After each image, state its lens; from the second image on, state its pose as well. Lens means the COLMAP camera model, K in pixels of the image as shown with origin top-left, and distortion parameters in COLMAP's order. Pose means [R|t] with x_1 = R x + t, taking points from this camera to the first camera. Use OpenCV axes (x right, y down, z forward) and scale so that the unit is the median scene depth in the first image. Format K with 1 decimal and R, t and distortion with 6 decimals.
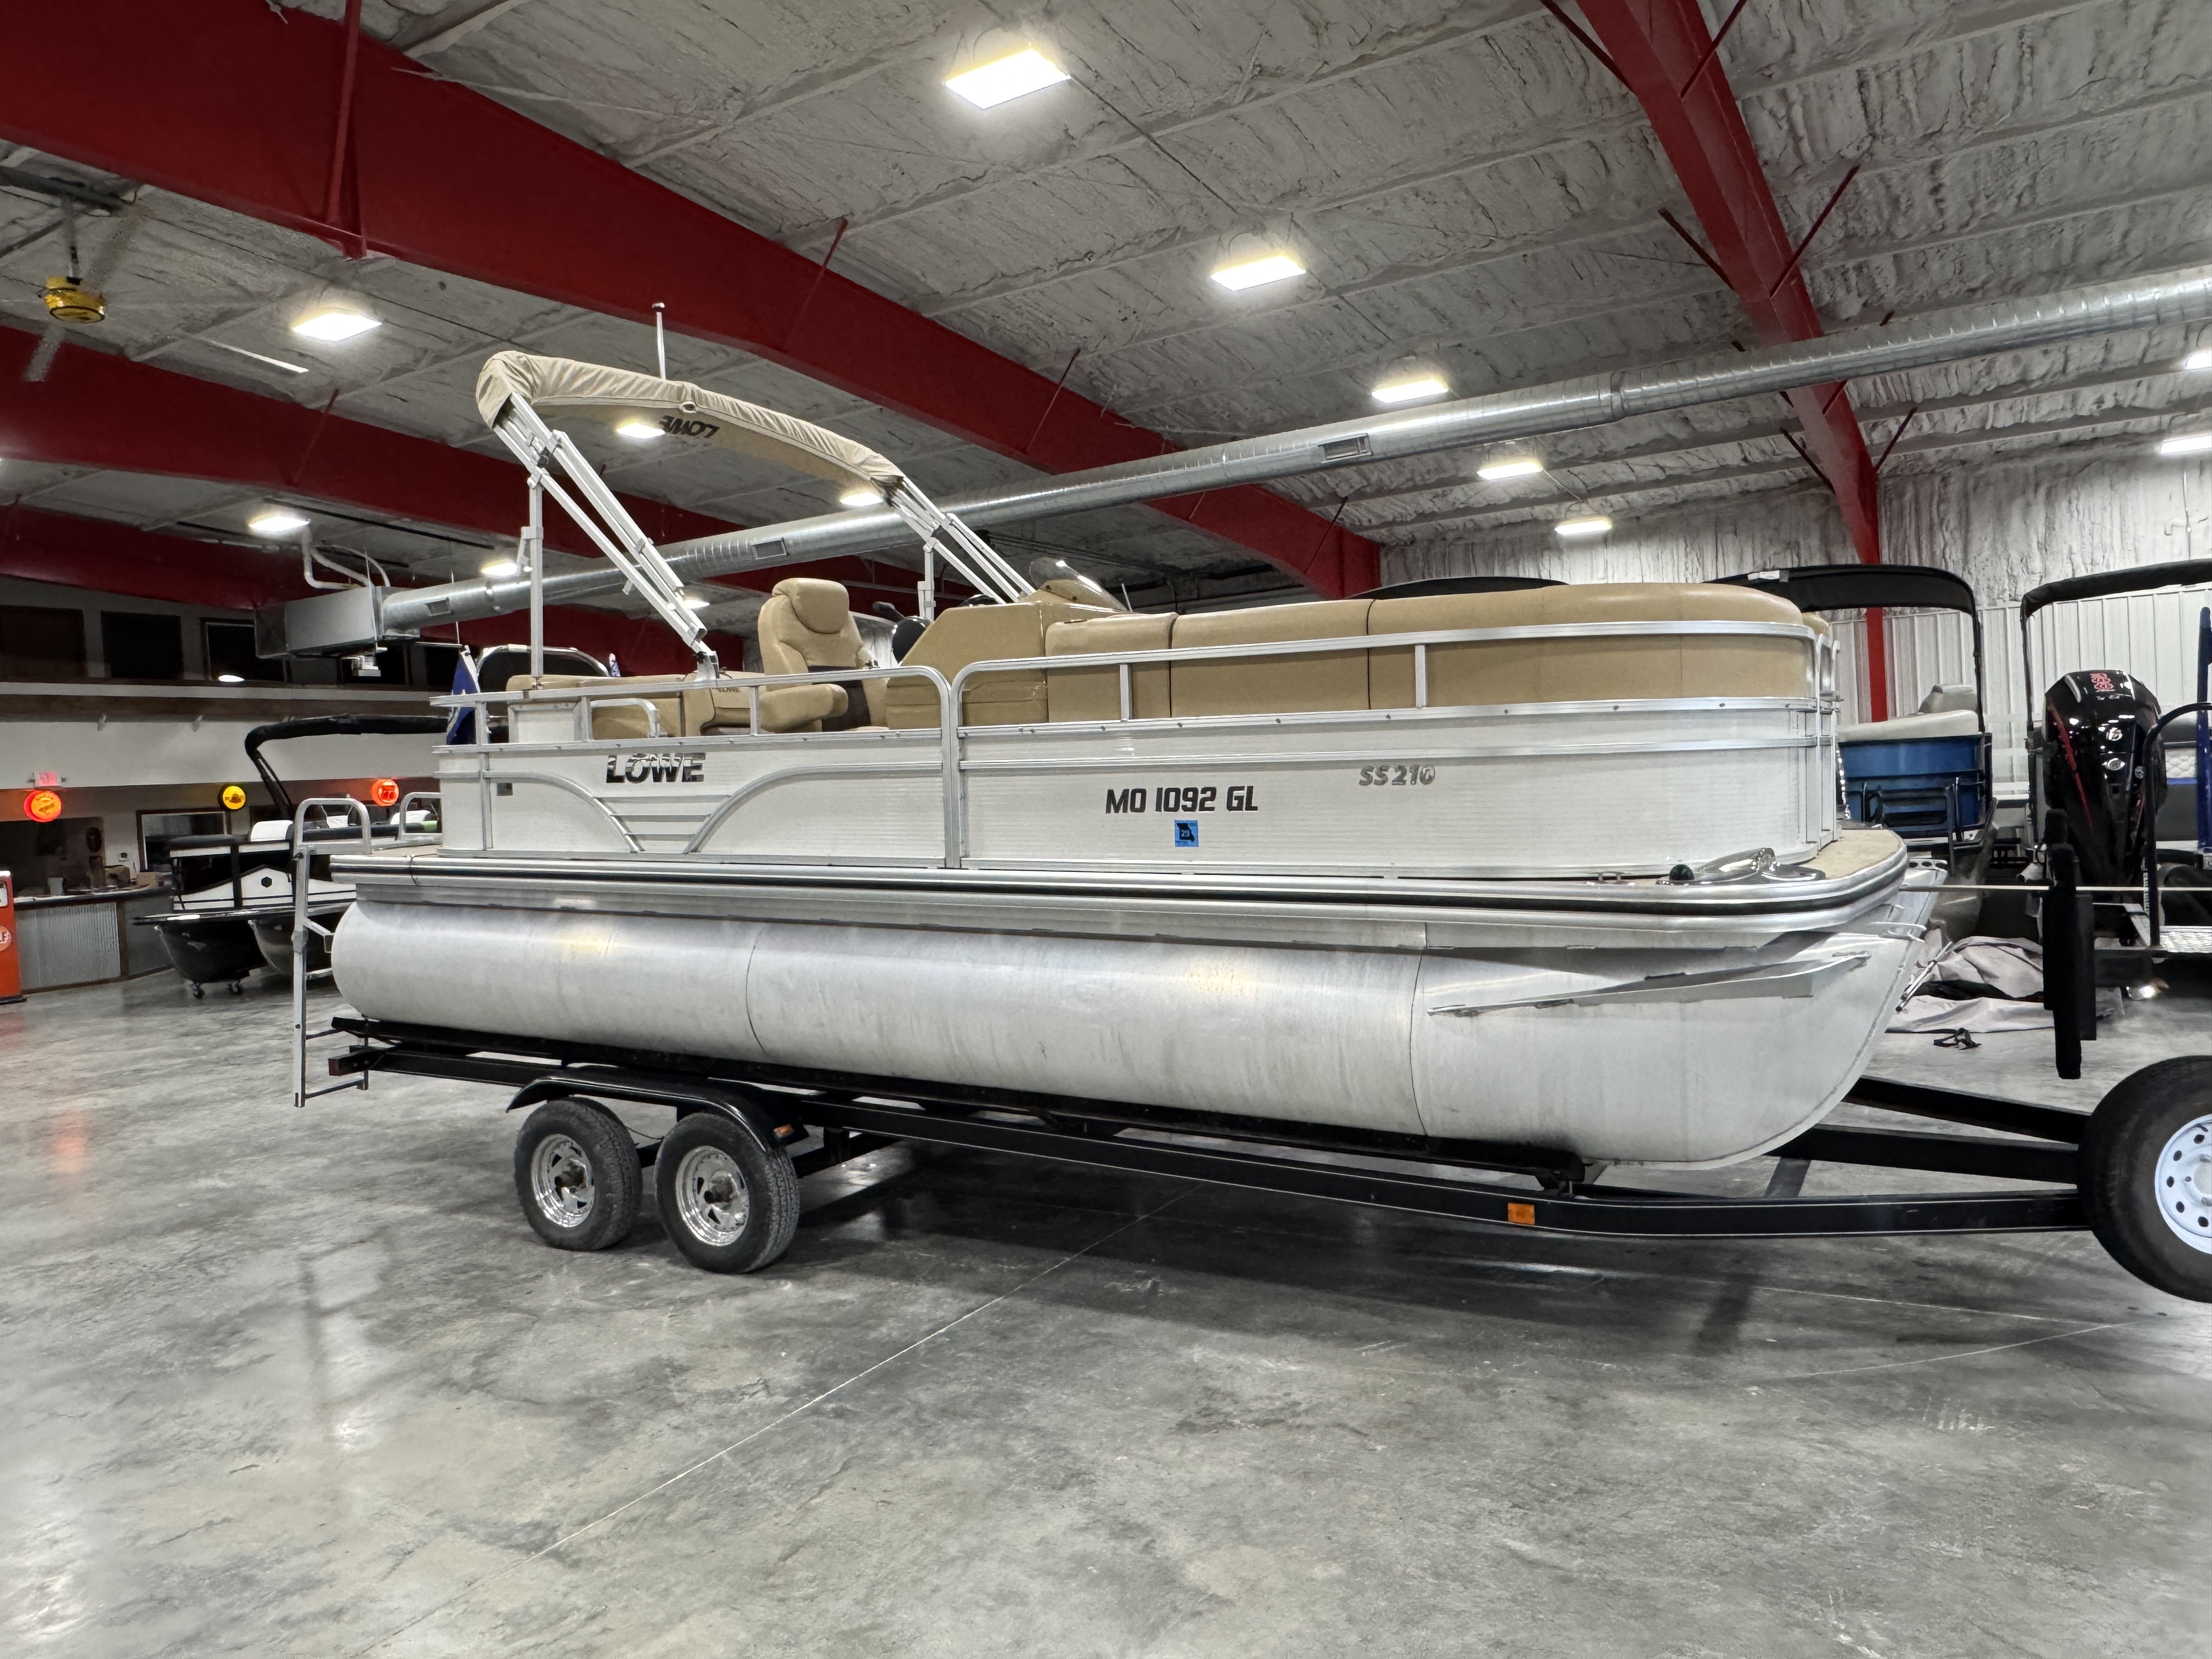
lens RADIAL K [[1502.4, 0, 1110.8], [0, 1502.4, 816.1], [0, 0, 1]] dist [-0.005023, 0.000578]
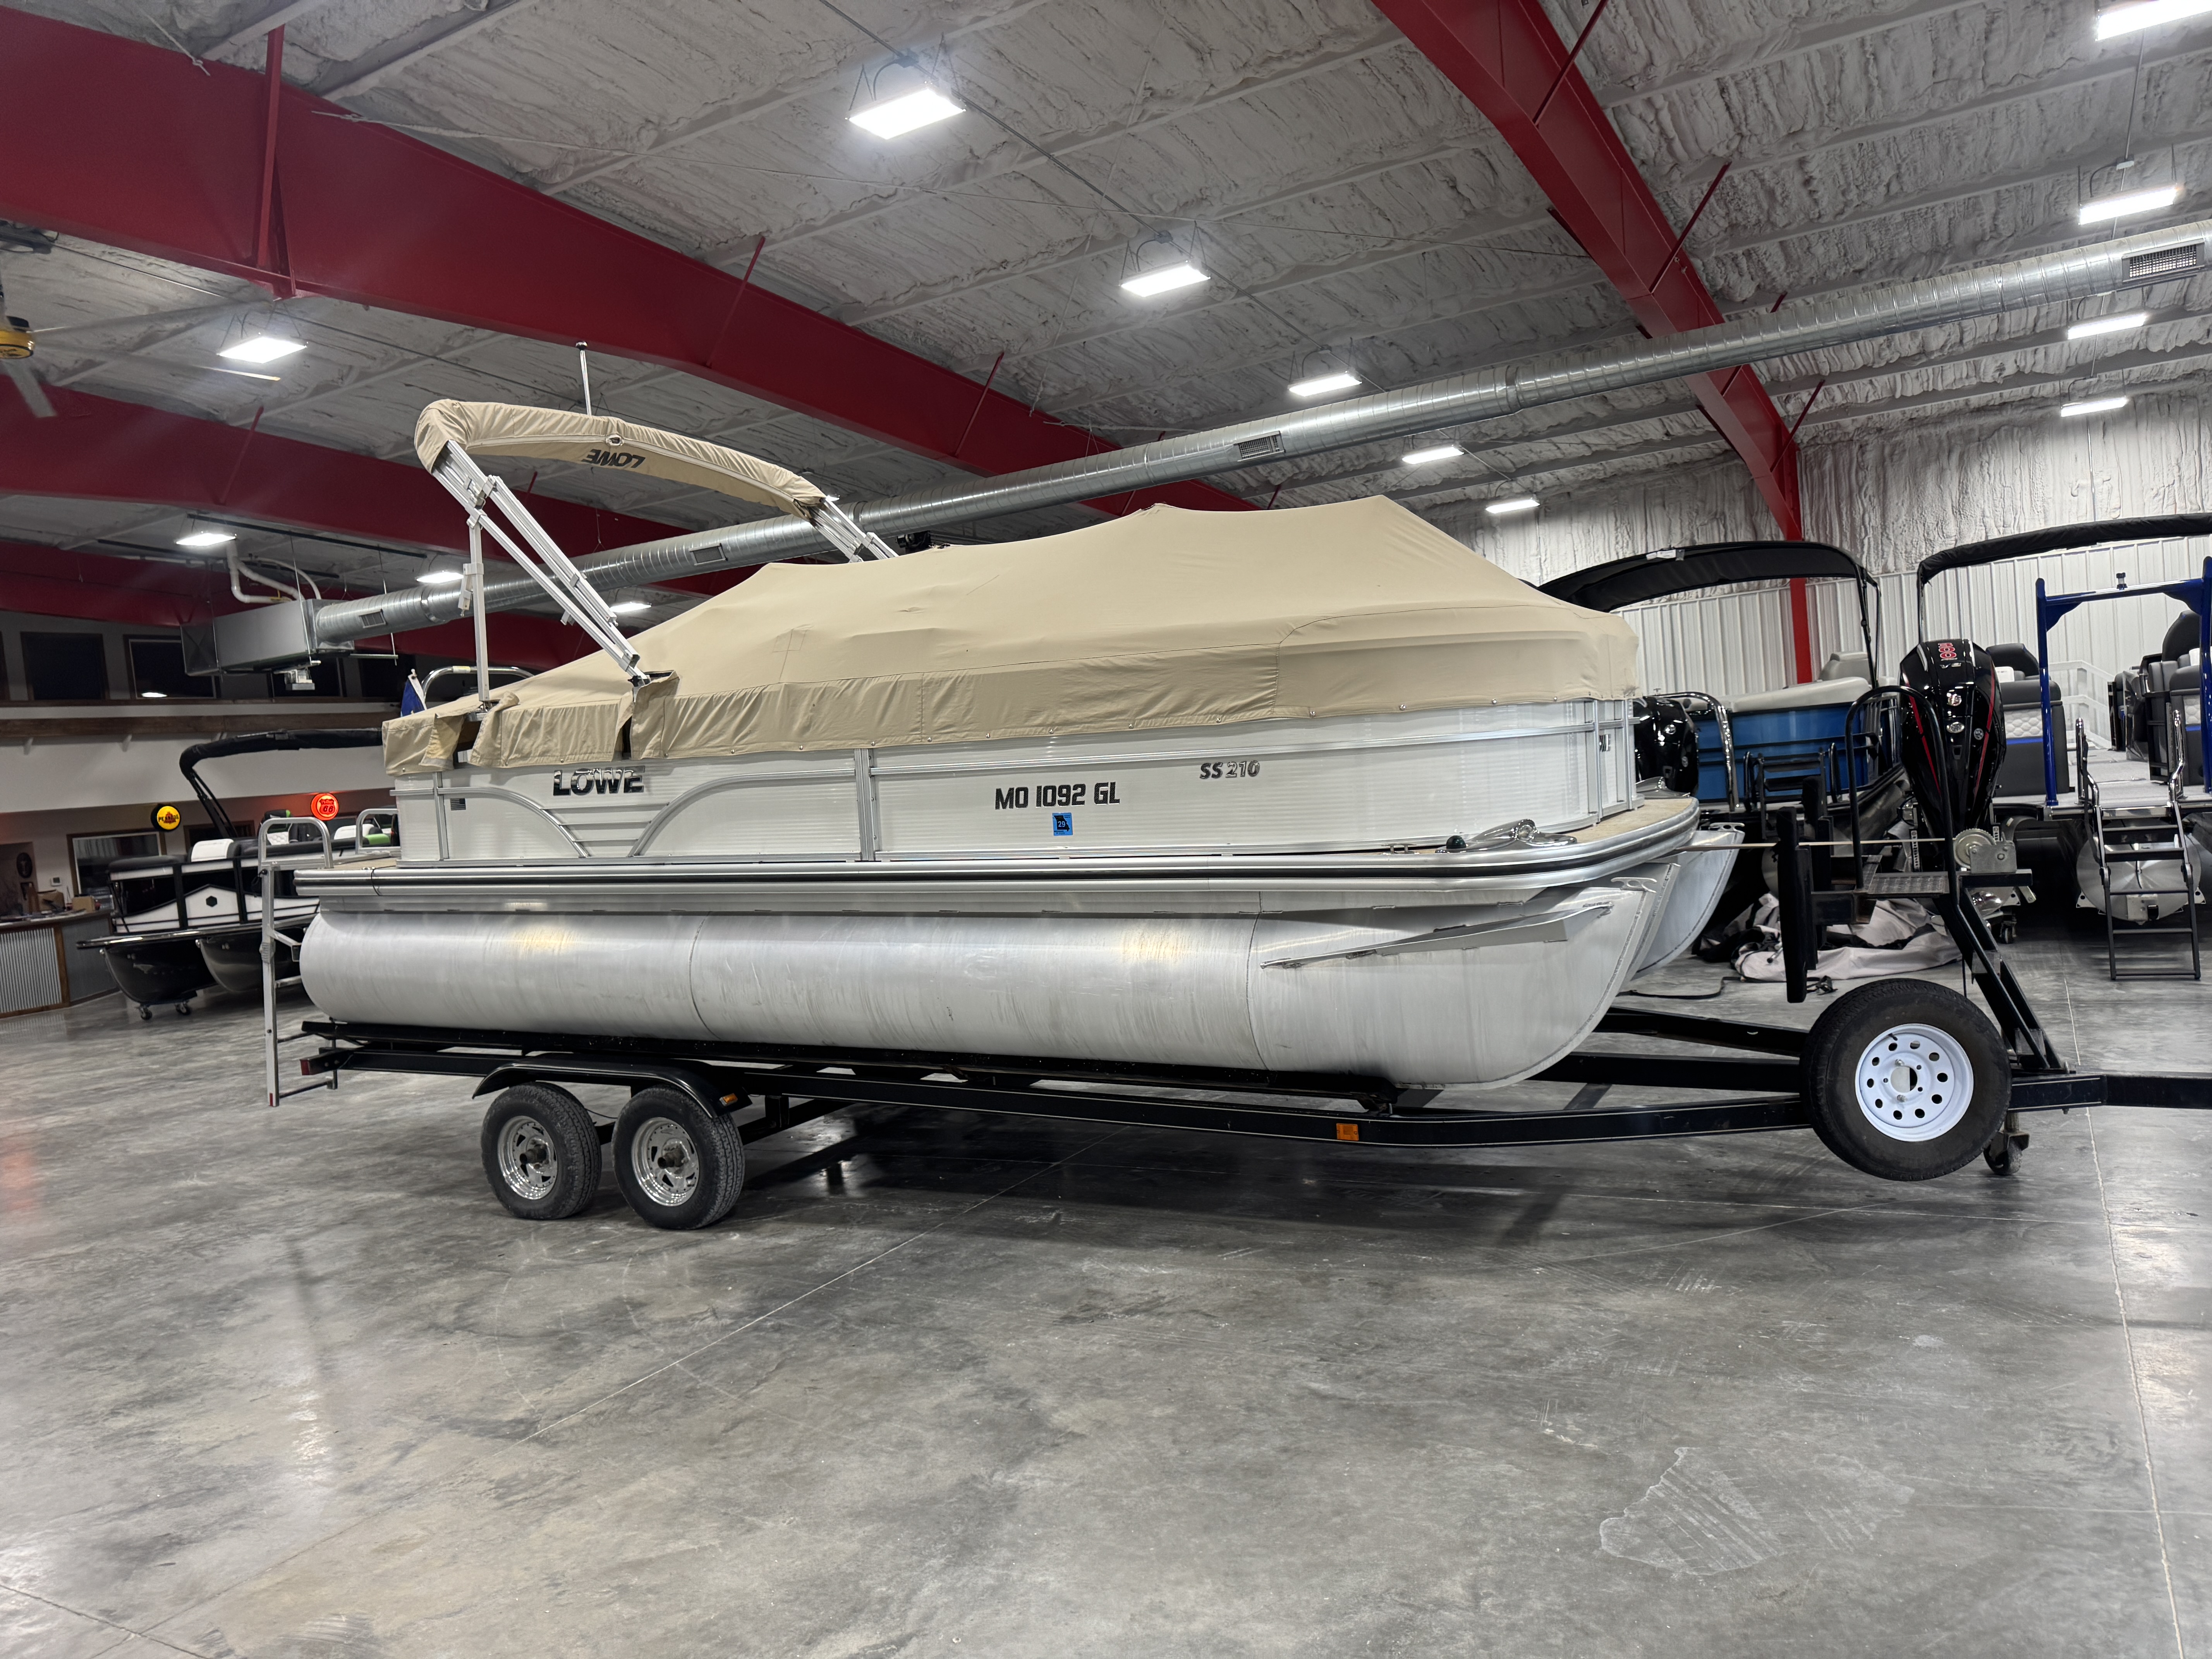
lens RADIAL K [[1551.3, 0, 1137.7], [0, 1551.3, 833.3], [0, 0, 1]] dist [0.070821, -0.097311]
pose [[0.998845, -0.035817, 0.032035, 0.053271], [0.035164, 0.999167, 0.020723, -0.003178], [-0.032750, -0.019572, 0.999272, -0.158433]]
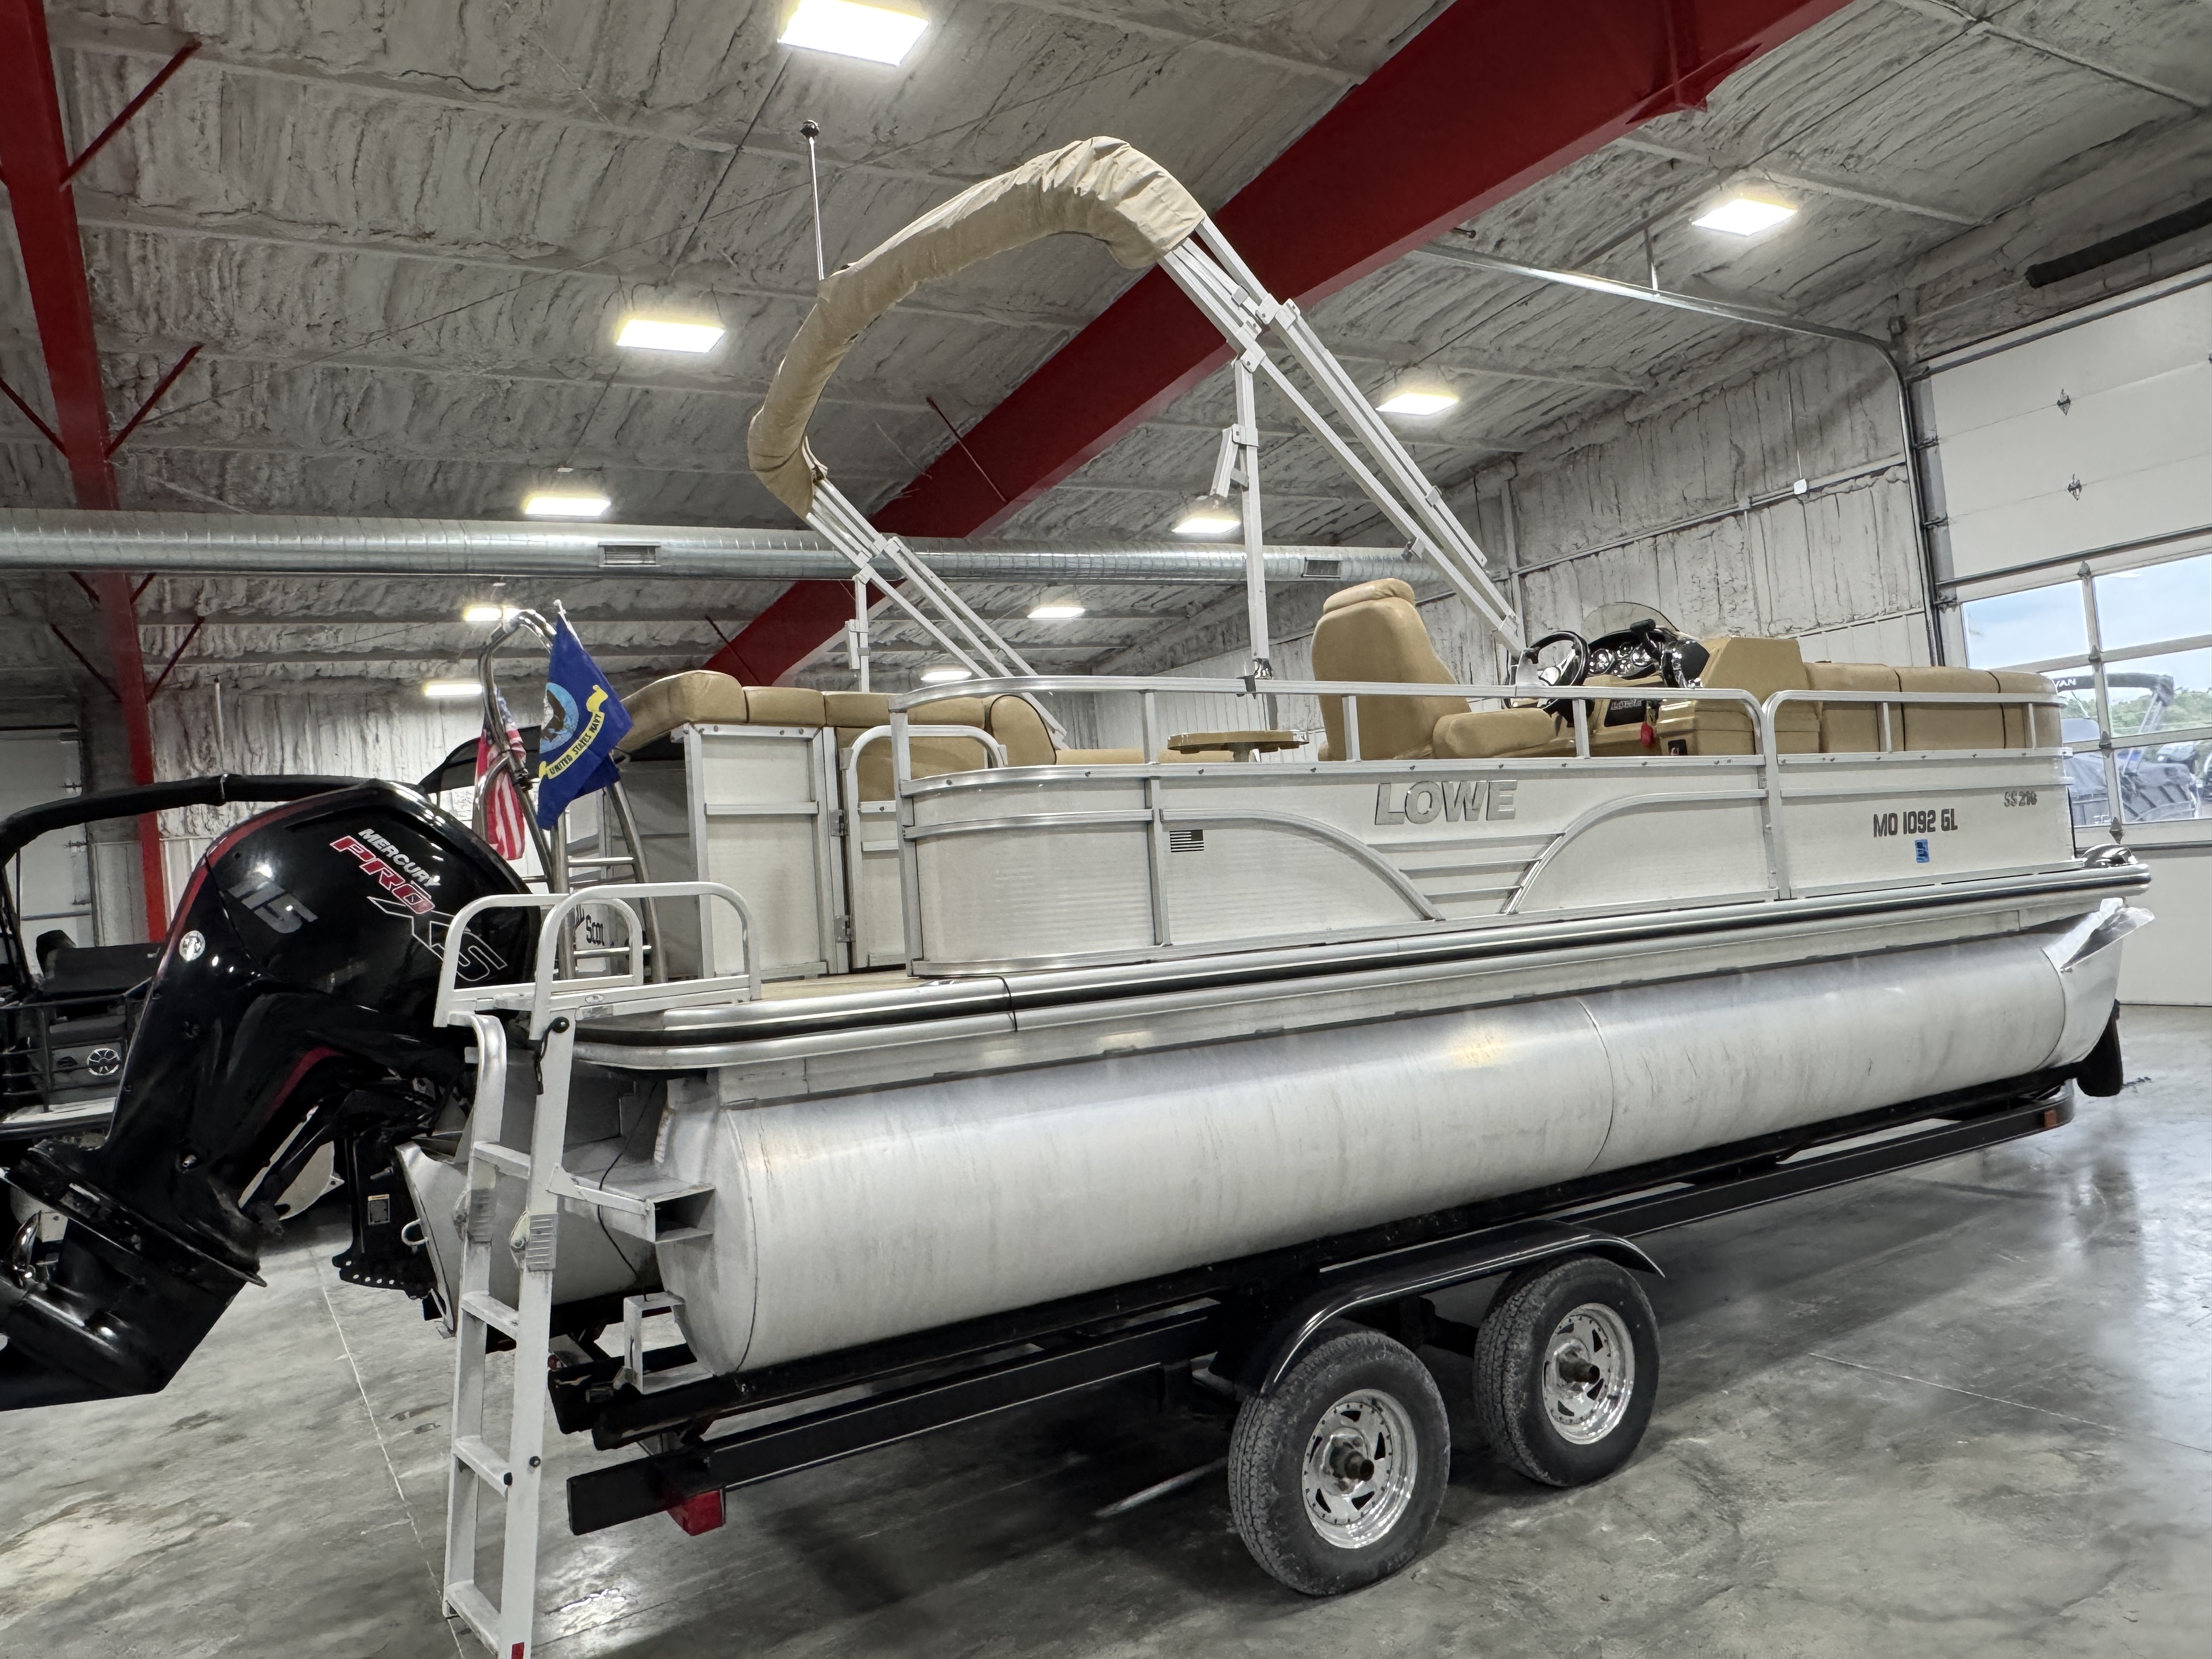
lens RADIAL K [[1493.1, 0, 1098.4], [0, 1493.1, 826.5], [0, 0, 1]] dist [-0.005200, 0.002185]
pose [[0.476819, 0.032168, 0.878413, -0.957143], [0.094270, 0.991695, -0.087488, 0.025248], [-0.873932, 0.124524, 0.469826, 0.770088]]
